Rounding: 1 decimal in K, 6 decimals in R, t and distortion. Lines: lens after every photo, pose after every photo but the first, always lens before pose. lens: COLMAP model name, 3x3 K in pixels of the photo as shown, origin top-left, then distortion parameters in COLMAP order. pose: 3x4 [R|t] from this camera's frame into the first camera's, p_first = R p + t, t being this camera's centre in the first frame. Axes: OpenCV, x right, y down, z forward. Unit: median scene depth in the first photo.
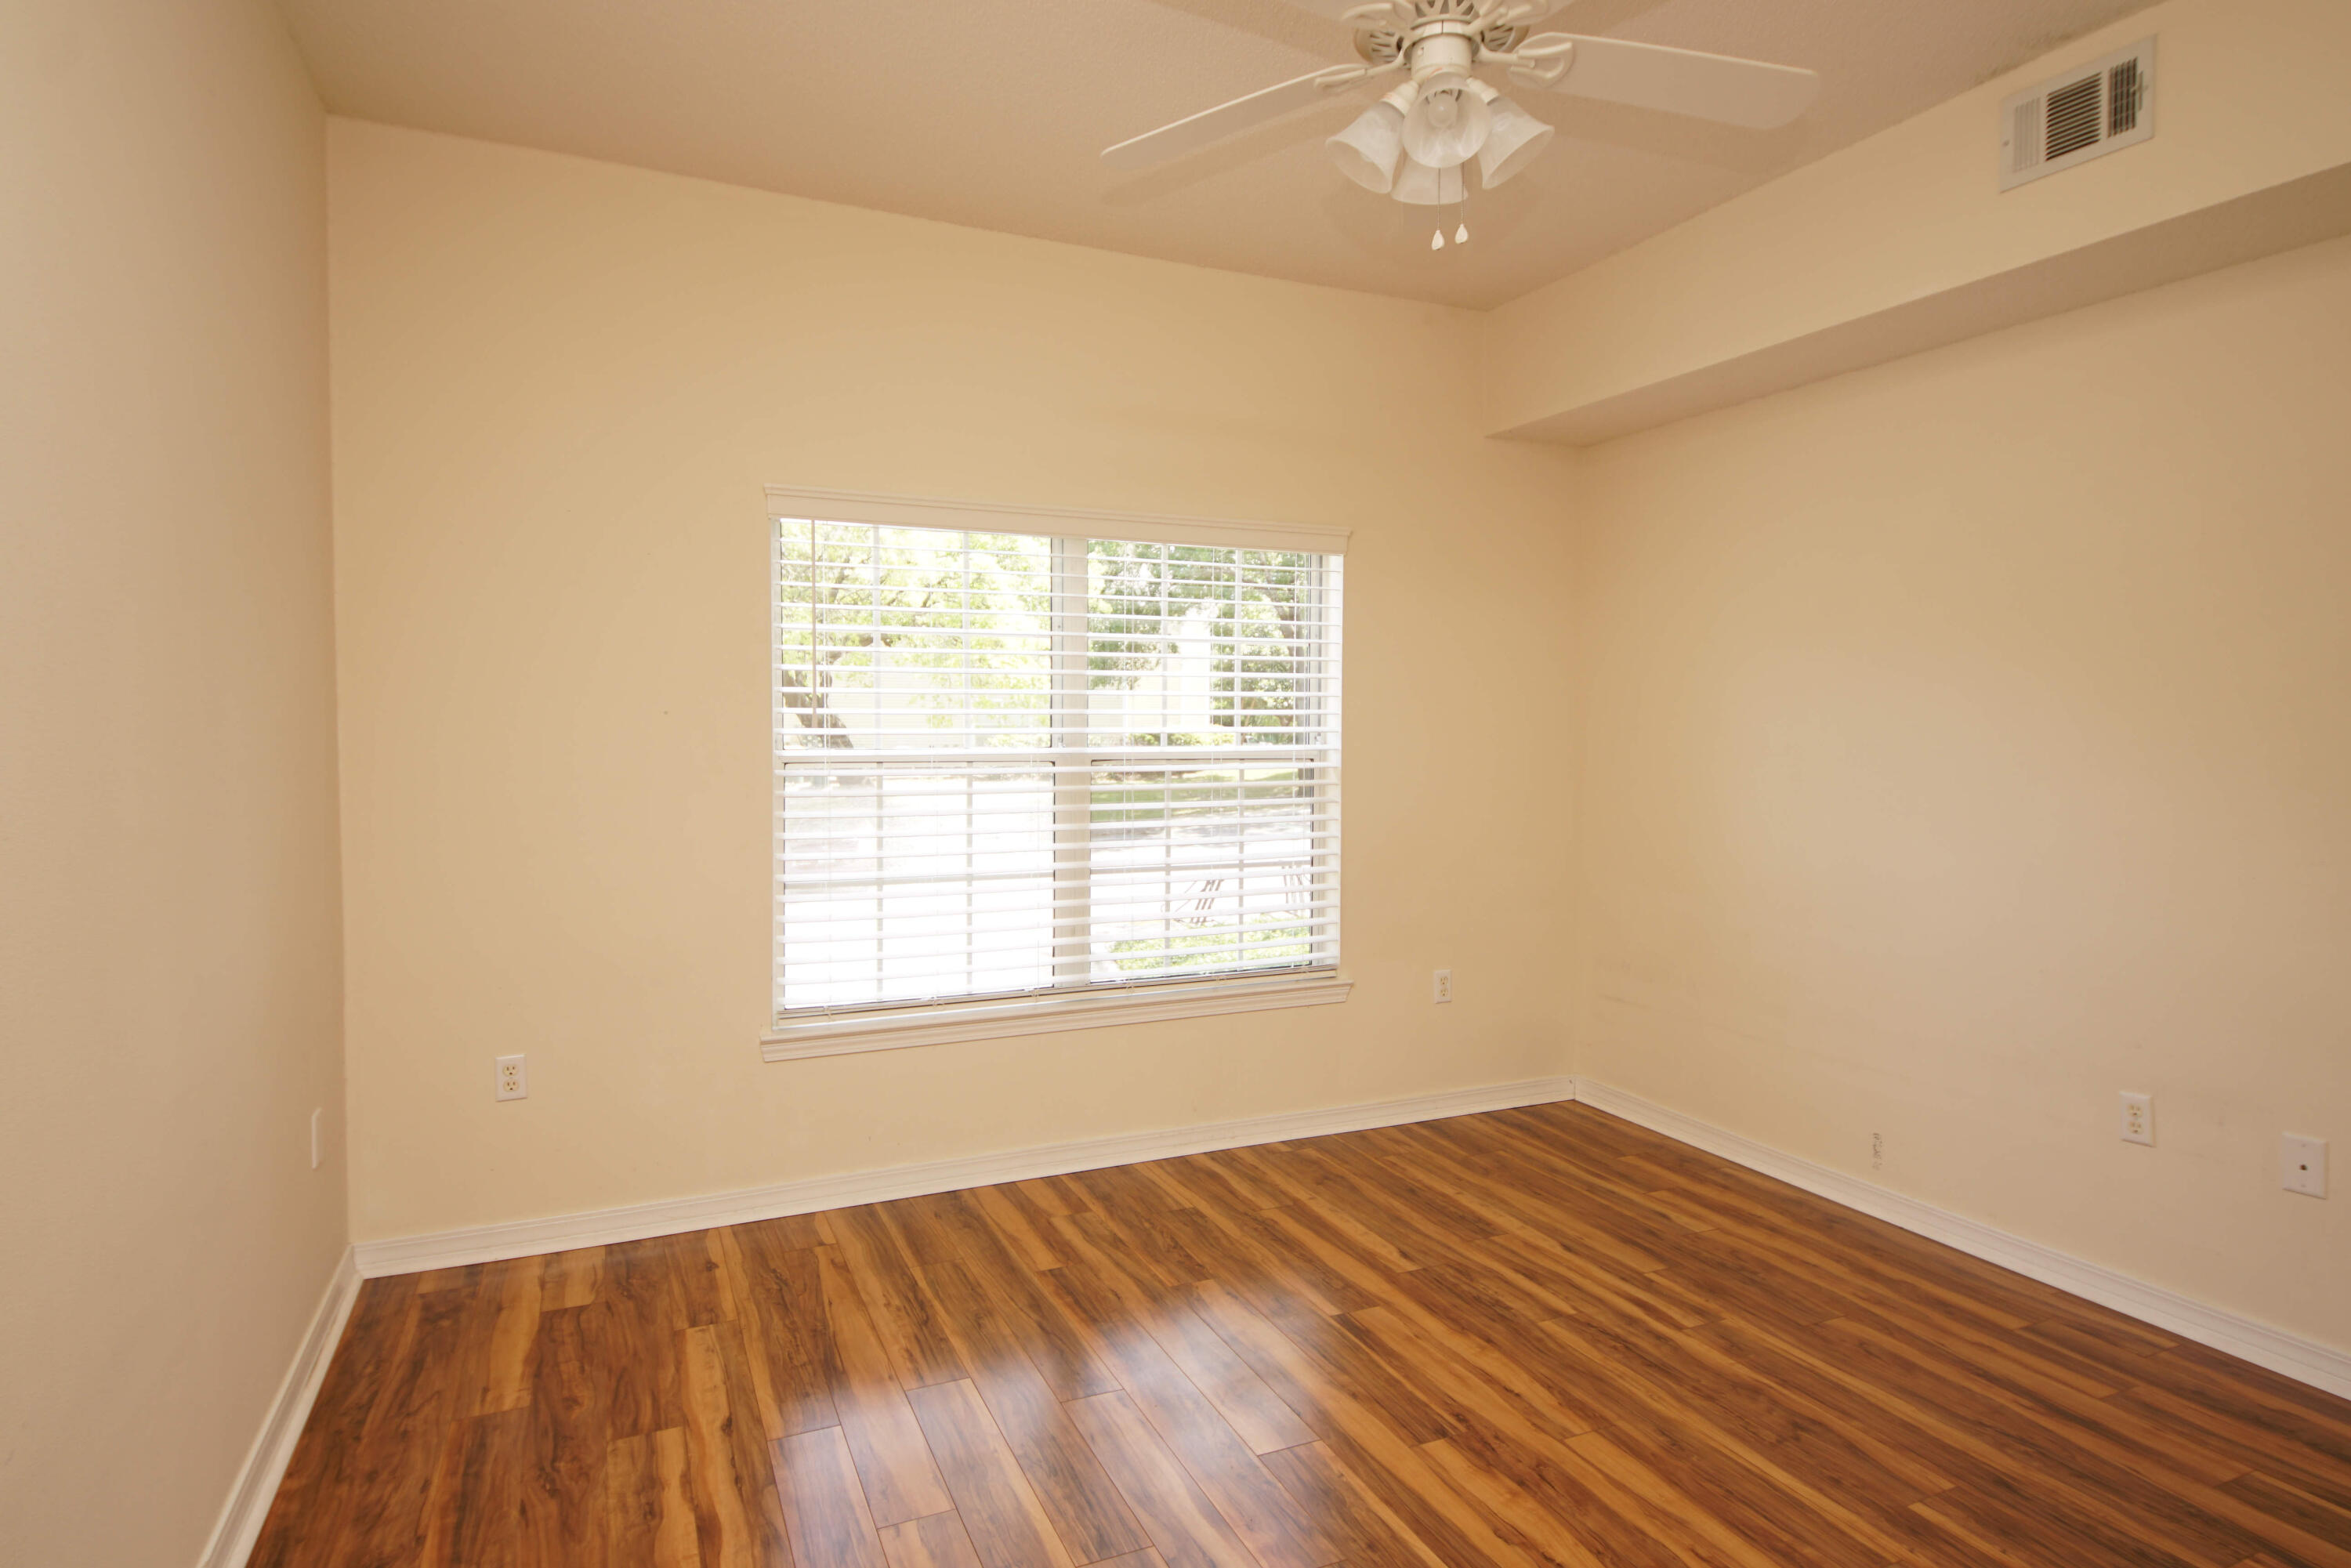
lens RADIAL K [[1251.4, 0, 1166.0], [0, 1251.4, 776.7], [0, 0, 1]] dist [0.039166, -0.032934]
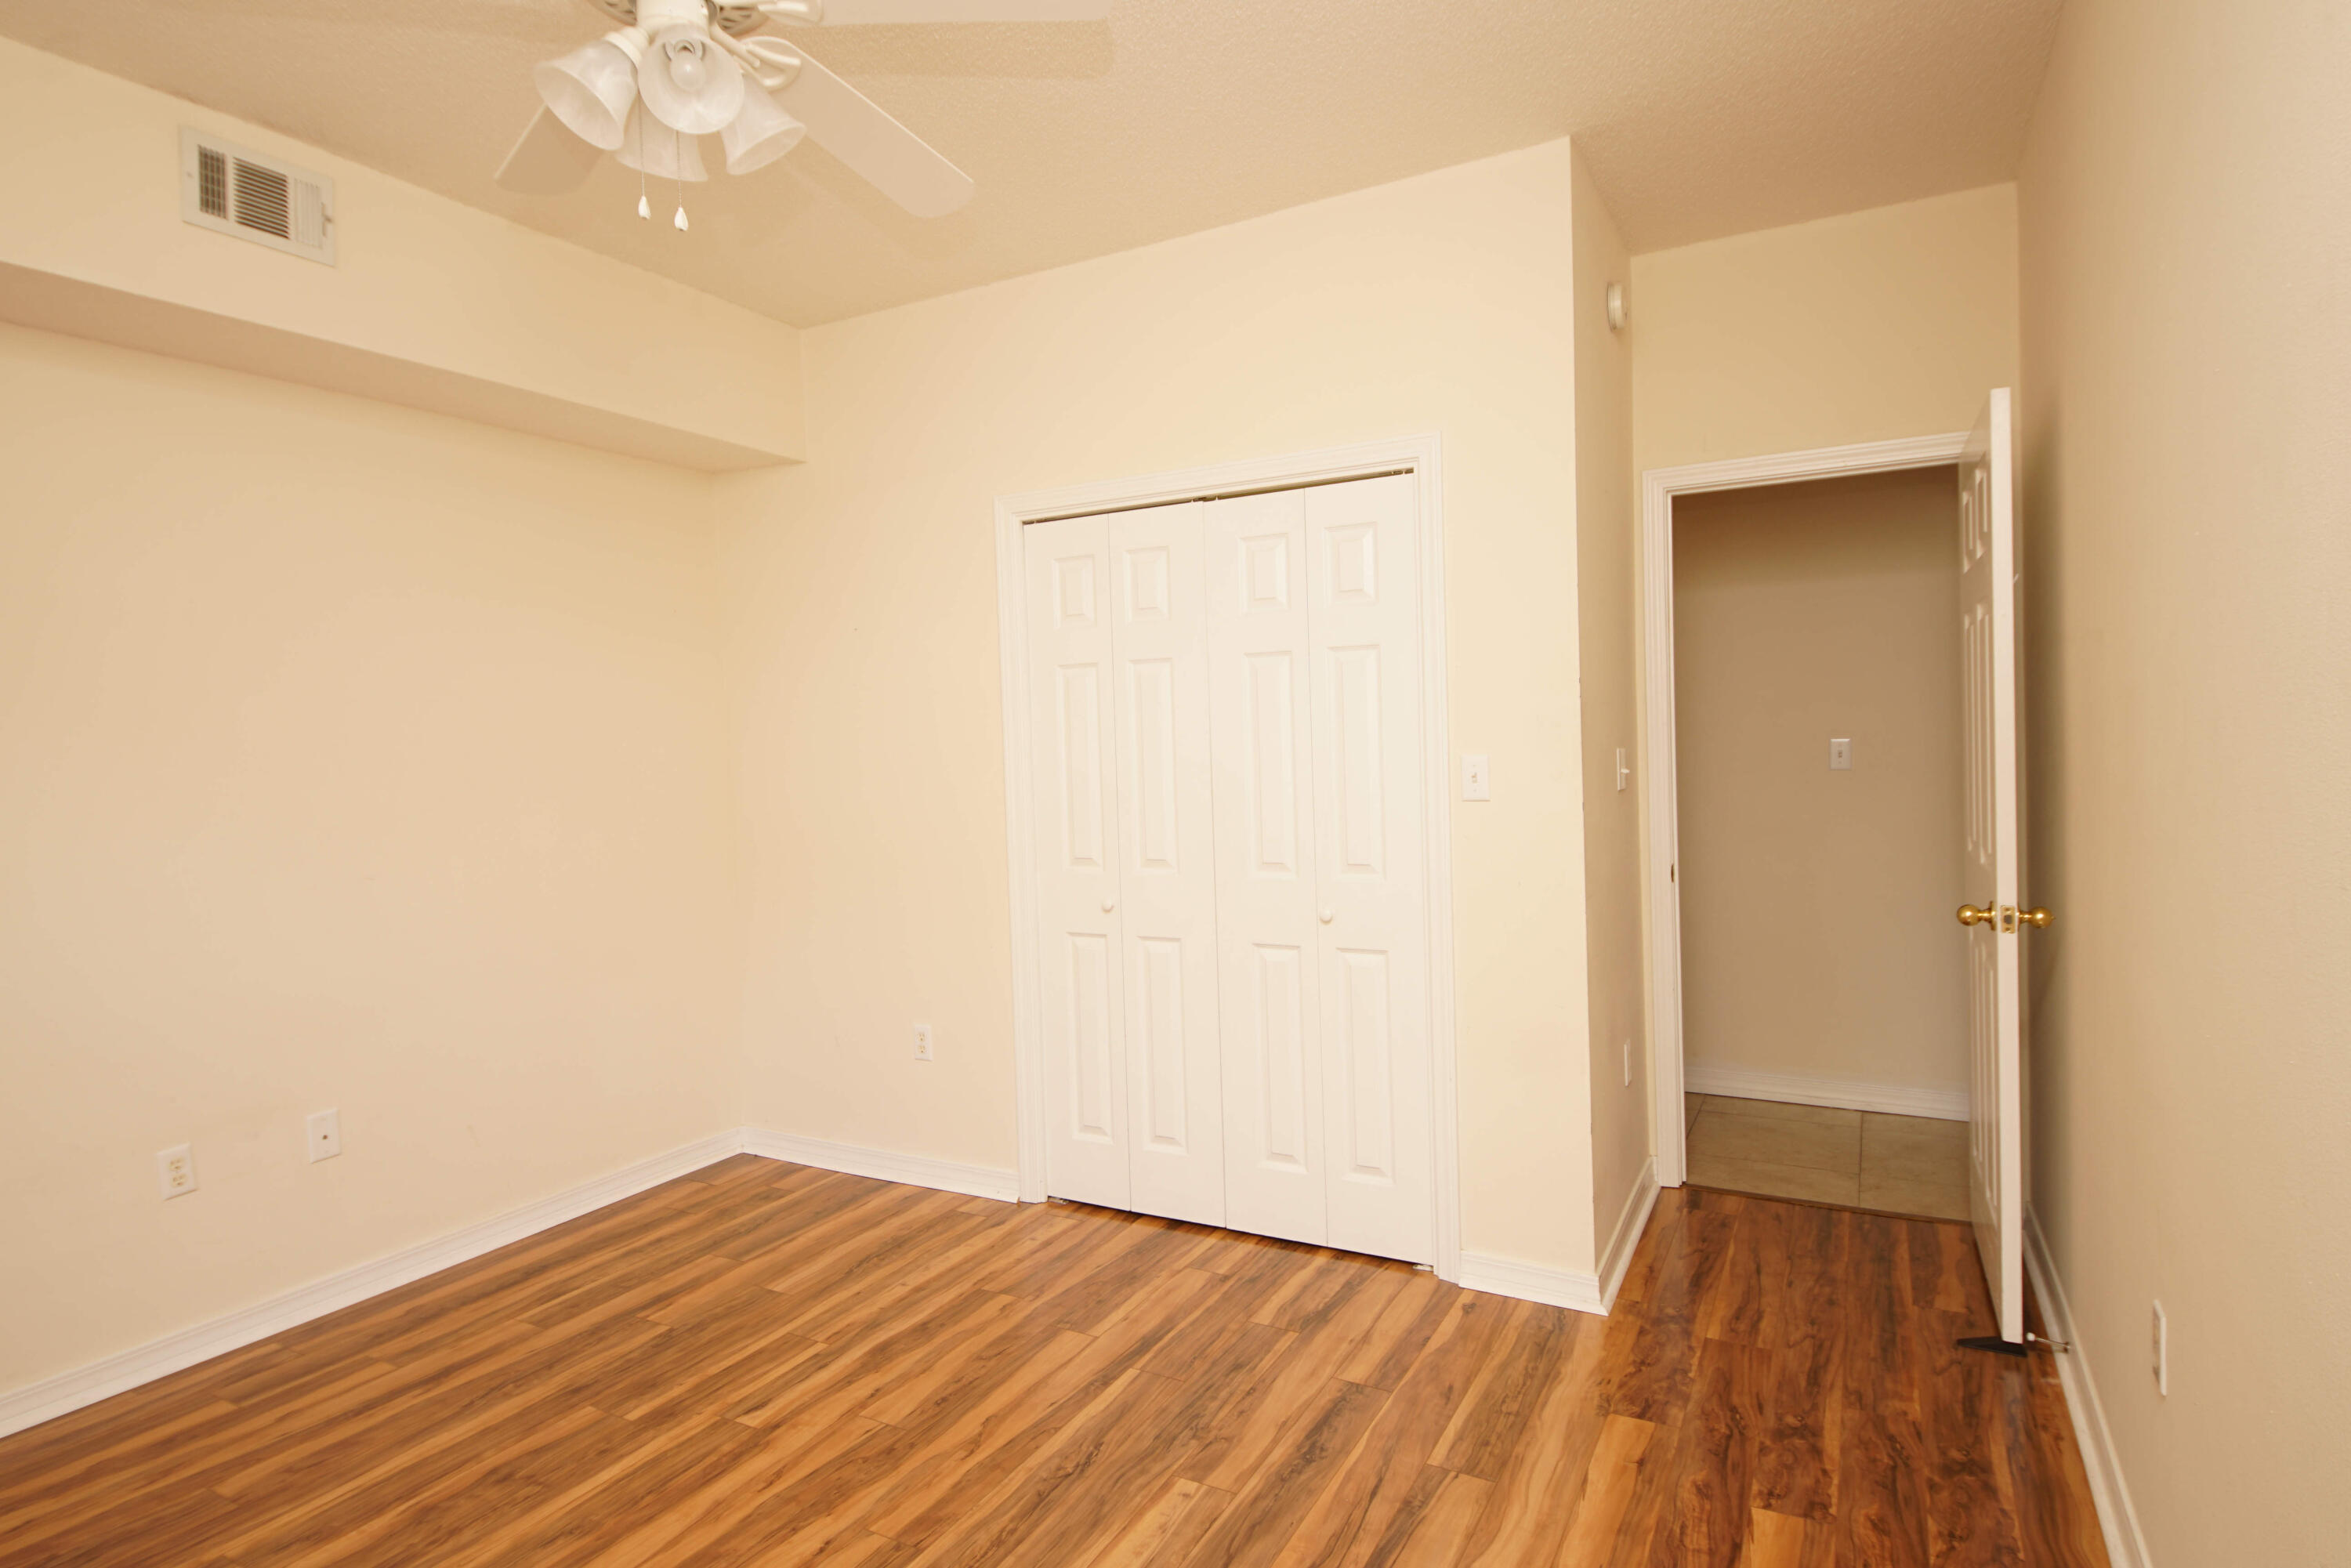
lens RADIAL K [[1251.4, 0, 1166.0], [0, 1251.4, 776.7], [0, 0, 1]] dist [0.039166, -0.032934]
pose [[-0.595392, -0.009039, 0.803385, -0.620565], [0.059531, 0.996692, 0.055333, -0.061982], [-0.801227, 0.080771, -0.592884, 1.160084]]
